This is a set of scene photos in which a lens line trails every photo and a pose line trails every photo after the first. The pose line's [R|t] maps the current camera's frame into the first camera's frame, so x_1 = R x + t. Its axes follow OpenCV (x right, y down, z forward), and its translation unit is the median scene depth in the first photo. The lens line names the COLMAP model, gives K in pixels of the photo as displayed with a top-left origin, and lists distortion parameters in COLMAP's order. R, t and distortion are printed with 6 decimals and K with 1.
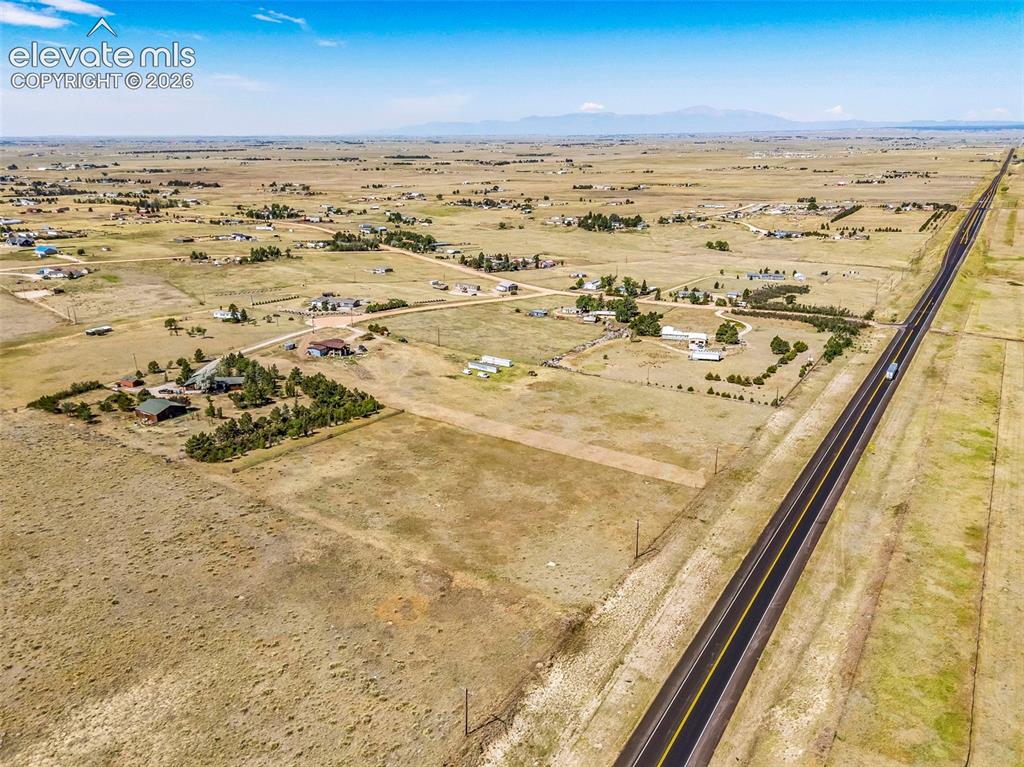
lens RADIAL K [[753.9, 0, 513.3], [0, 753.9, 383.8], [0, 0, 1]] dist [0.062730, -0.043995]
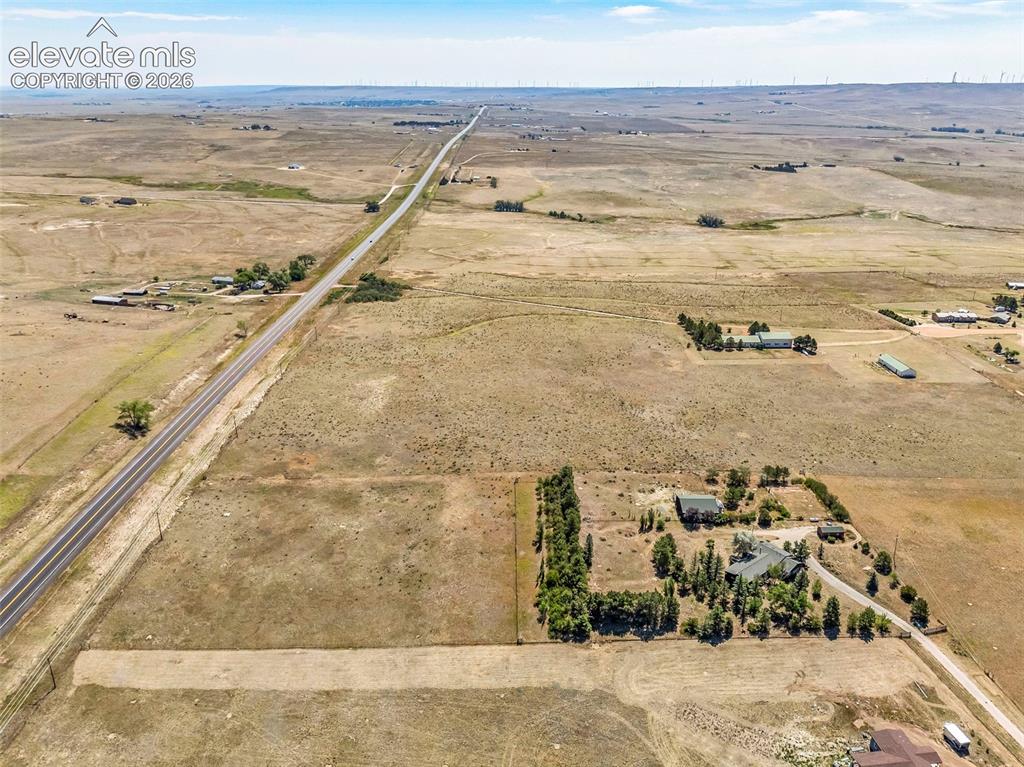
lens RADIAL K [[753.9, 0, 510.8], [0, 753.9, 379.2], [0, 0, 1]] dist [0.062730, -0.043995]
pose [[-0.847592, 0.193221, -0.494221, 0.202410], [-0.168806, 0.784792, 0.596327, -0.710983], [0.503083, 0.588869, -0.632567, 1.597583]]
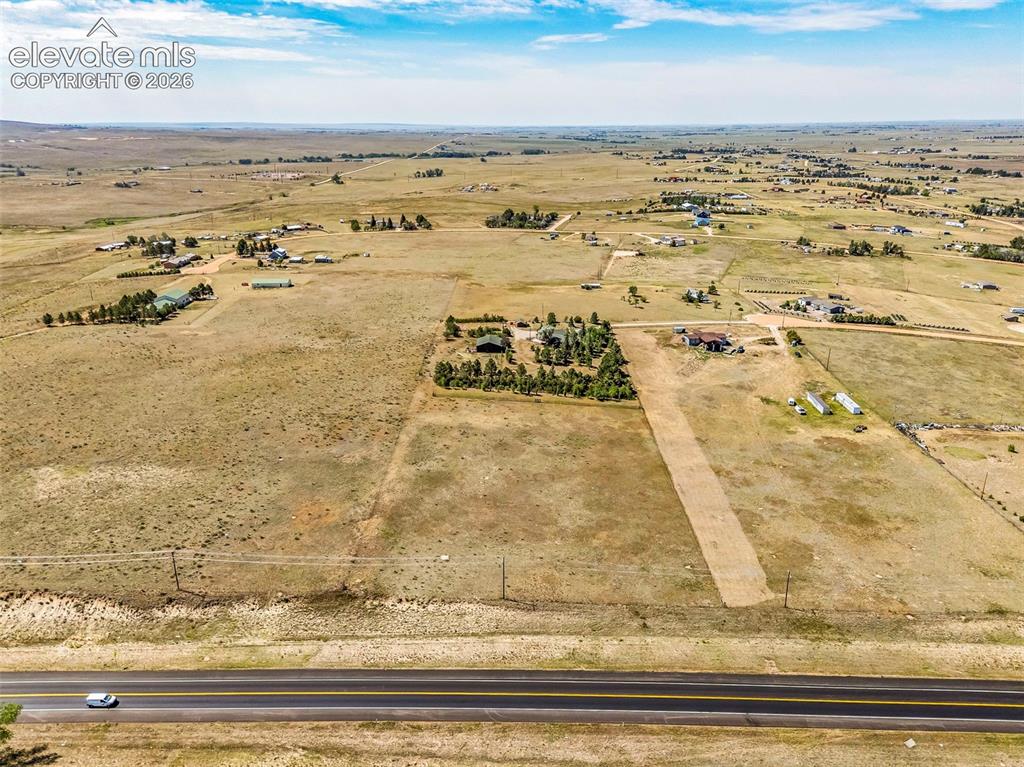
lens RADIAL K [[753.9, 0, 511.6], [0, 753.9, 381.4], [0, 0, 1]] dist [0.062730, -0.043995]
pose [[0.527179, 0.277543, -0.803151, 0.658408], [-0.264916, 0.951732, 0.155001, -0.126345], [0.807404, 0.131054, 0.575259, 0.370441]]
